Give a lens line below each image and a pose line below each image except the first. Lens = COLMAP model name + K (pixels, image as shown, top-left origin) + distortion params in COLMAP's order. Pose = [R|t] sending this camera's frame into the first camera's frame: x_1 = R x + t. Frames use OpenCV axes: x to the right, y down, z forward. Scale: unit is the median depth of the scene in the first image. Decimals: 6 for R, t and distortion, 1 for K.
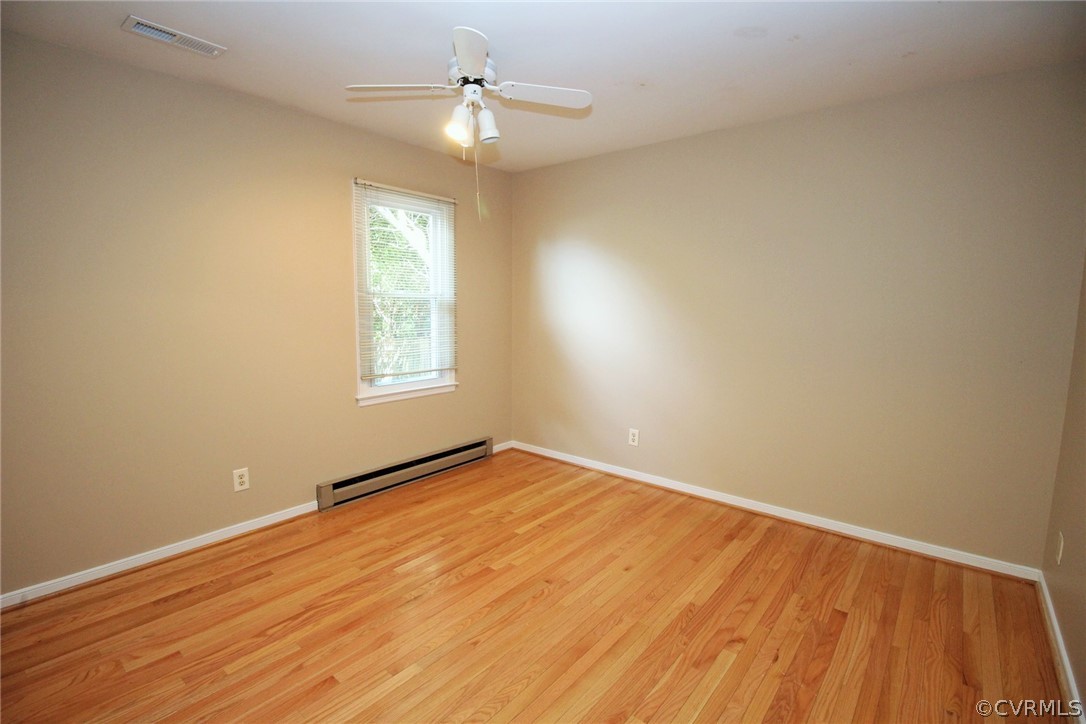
lens RADIAL K [[504.7, 0, 539.1], [0, 504.7, 363.6], [0, 0, 1]] dist [-0.000248, -0.009331]
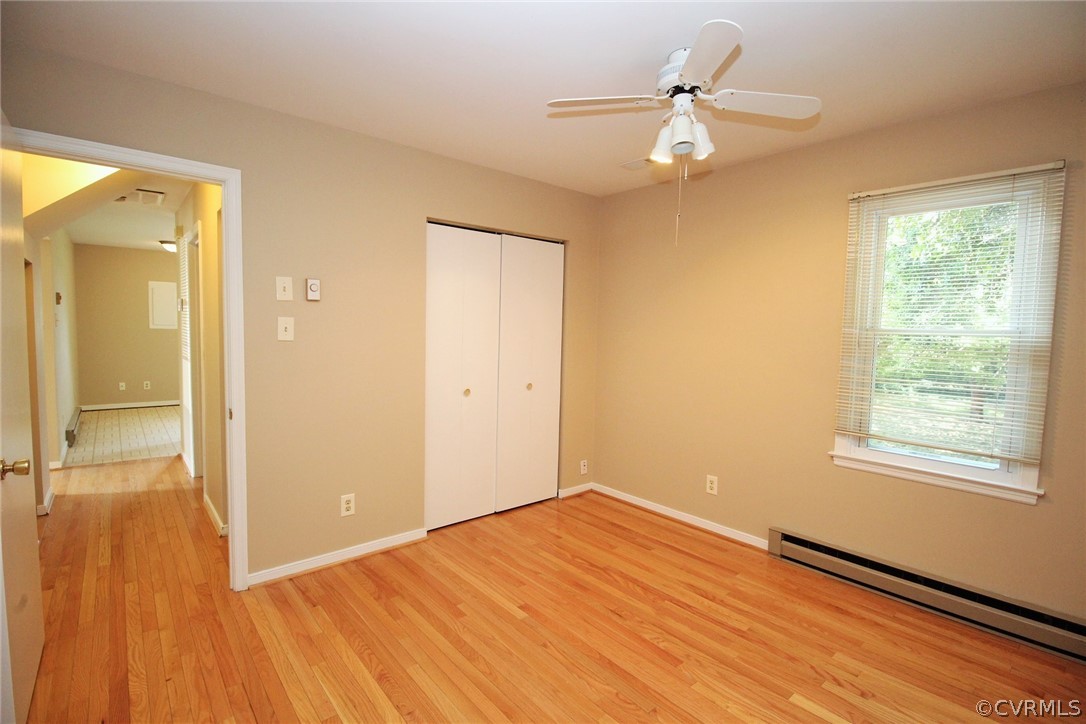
lens RADIAL K [[499.6, 0, 543.5], [0, 499.6, 368.1], [0, 0, 1]] dist [0.016883, -0.019275]
pose [[-0.161700, 0.061364, -0.984930, 0.593720], [-0.145310, 0.985705, 0.085268, -0.082145], [0.976083, 0.156908, -0.150472, 0.706733]]
